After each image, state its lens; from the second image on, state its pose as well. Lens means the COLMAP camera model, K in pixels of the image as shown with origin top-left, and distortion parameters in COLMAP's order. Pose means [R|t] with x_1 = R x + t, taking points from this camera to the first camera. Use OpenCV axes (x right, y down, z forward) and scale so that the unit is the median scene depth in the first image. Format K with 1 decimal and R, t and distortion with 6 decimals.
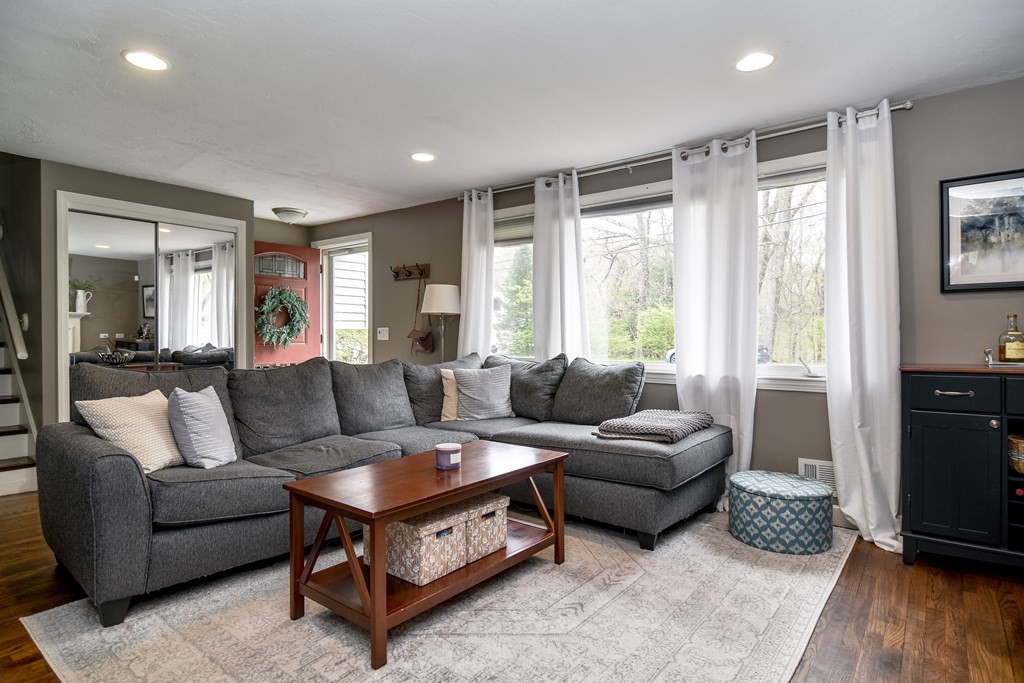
lens RADIAL K [[569.1, 0, 484.3], [0, 569.1, 344.5], [0, 0, 1]] dist [-0.003210, -0.003596]
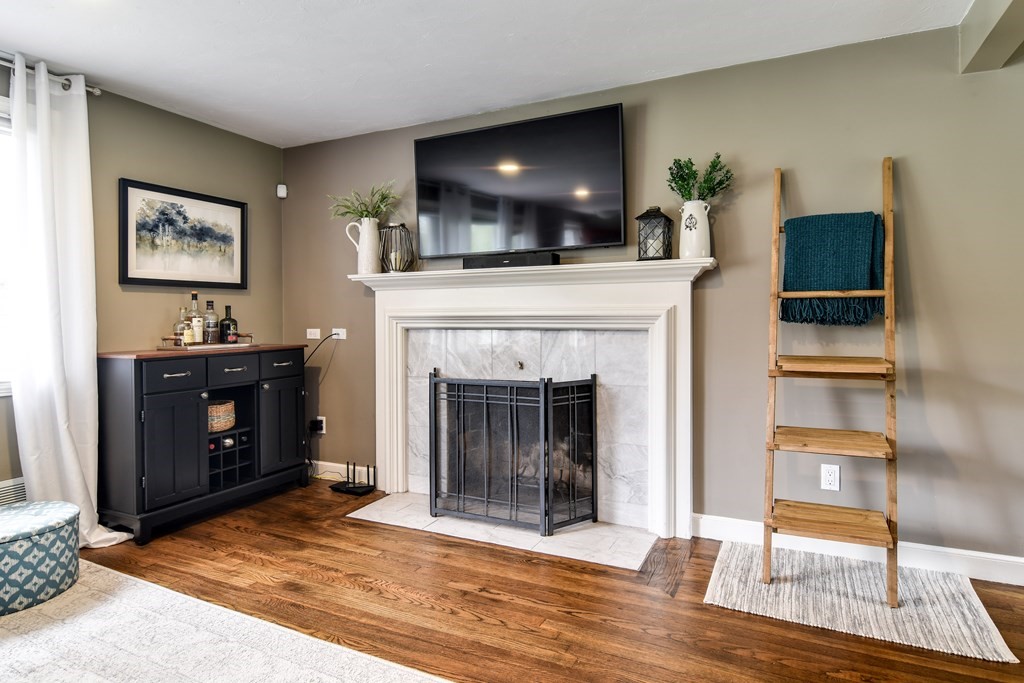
lens RADIAL K [[562.5, 0, 528.7], [0, 562.5, 326.2], [0, 0, 1]] dist [0.005615, -0.001202]
pose [[-0.255590, -0.005510, 0.966769, -0.345861], [0.019776, 0.999745, 0.010926, -0.007909], [-0.966583, 0.021912, -0.255416, 0.463899]]
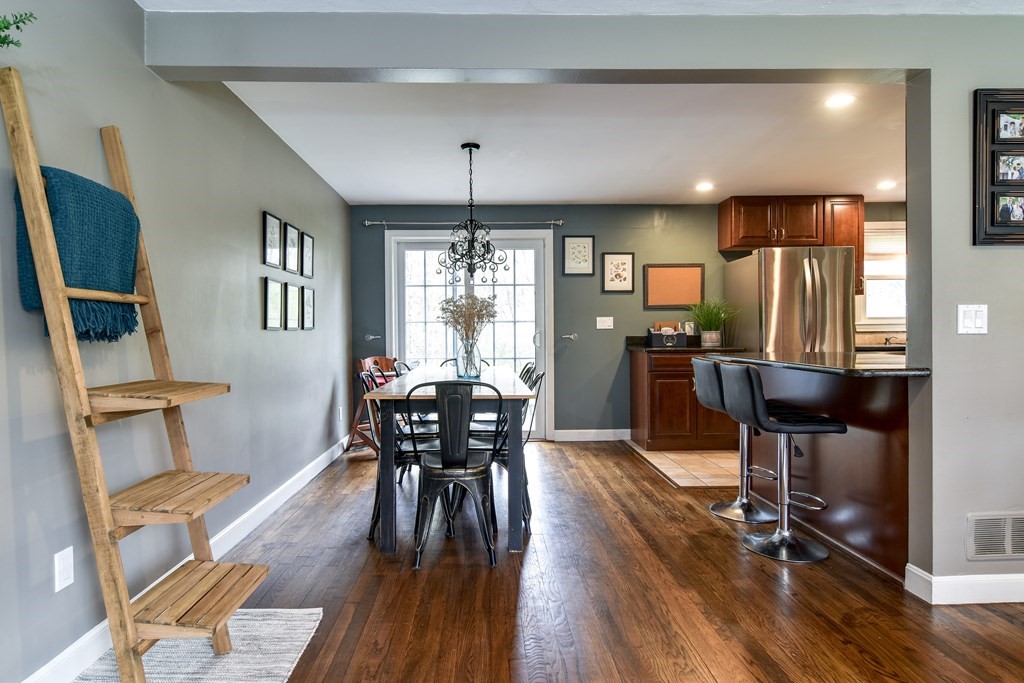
lens RADIAL K [[561.2, 0, 509.2], [0, 561.2, 336.6], [0, 0, 1]] dist [0.002509, -0.000281]
pose [[-0.748786, 0.014378, -0.662656, 0.344886], [-0.000021, 0.999764, 0.021716, -0.008801], [0.662812, 0.016275, -0.748609, 0.521047]]
